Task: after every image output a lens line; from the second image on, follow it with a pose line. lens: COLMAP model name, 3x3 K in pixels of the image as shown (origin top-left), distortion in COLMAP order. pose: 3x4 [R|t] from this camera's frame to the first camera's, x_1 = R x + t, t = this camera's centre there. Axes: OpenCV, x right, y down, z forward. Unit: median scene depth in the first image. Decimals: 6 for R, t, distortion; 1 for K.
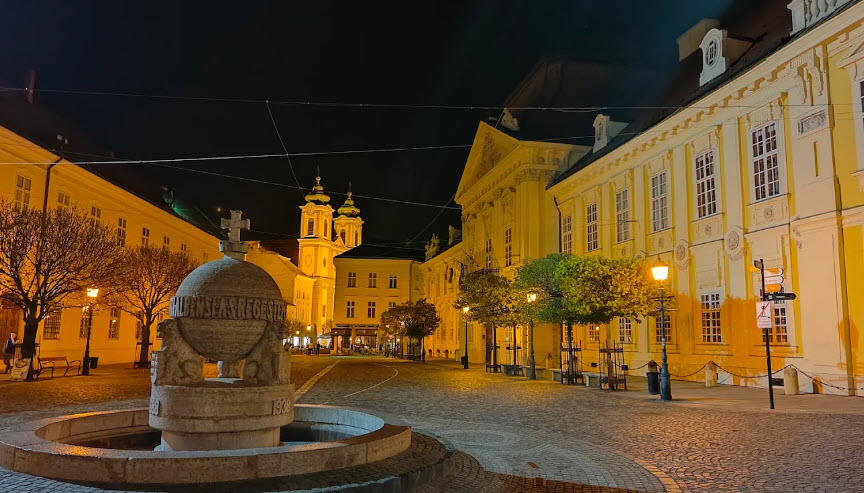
lens RADIAL K [[609.1, 0, 432.0], [0, 609.1, 246.5], [0, 0, 1]] dist [-0.000336, -0.003019]
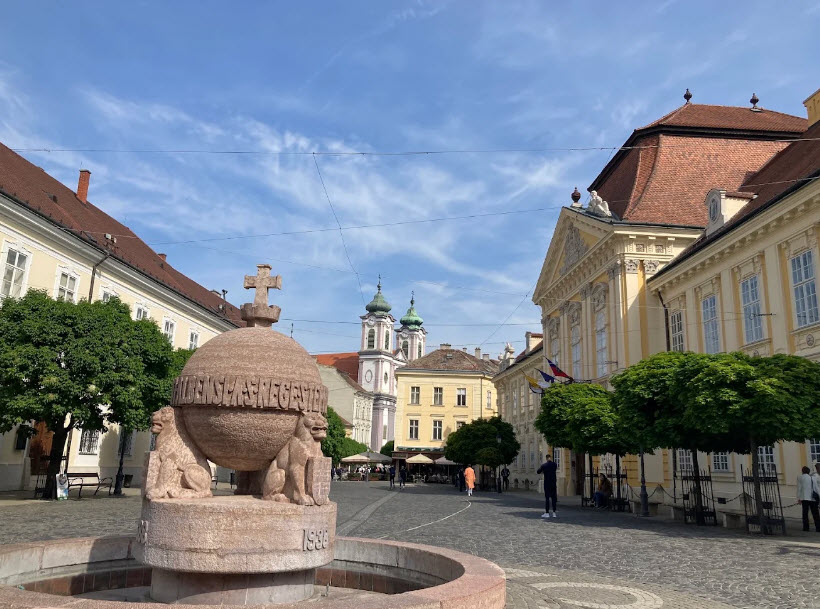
lens RADIAL K [[612.4, 0, 410.0], [0, 612.4, 304.5], [0, 0, 1]] dist [0.086028, -0.175930]
pose [[0.990376, -0.014104, -0.137680, -0.018013], [-0.001930, 0.993290, -0.115636, 0.035663], [0.138387, 0.114789, 0.983703, 0.129937]]
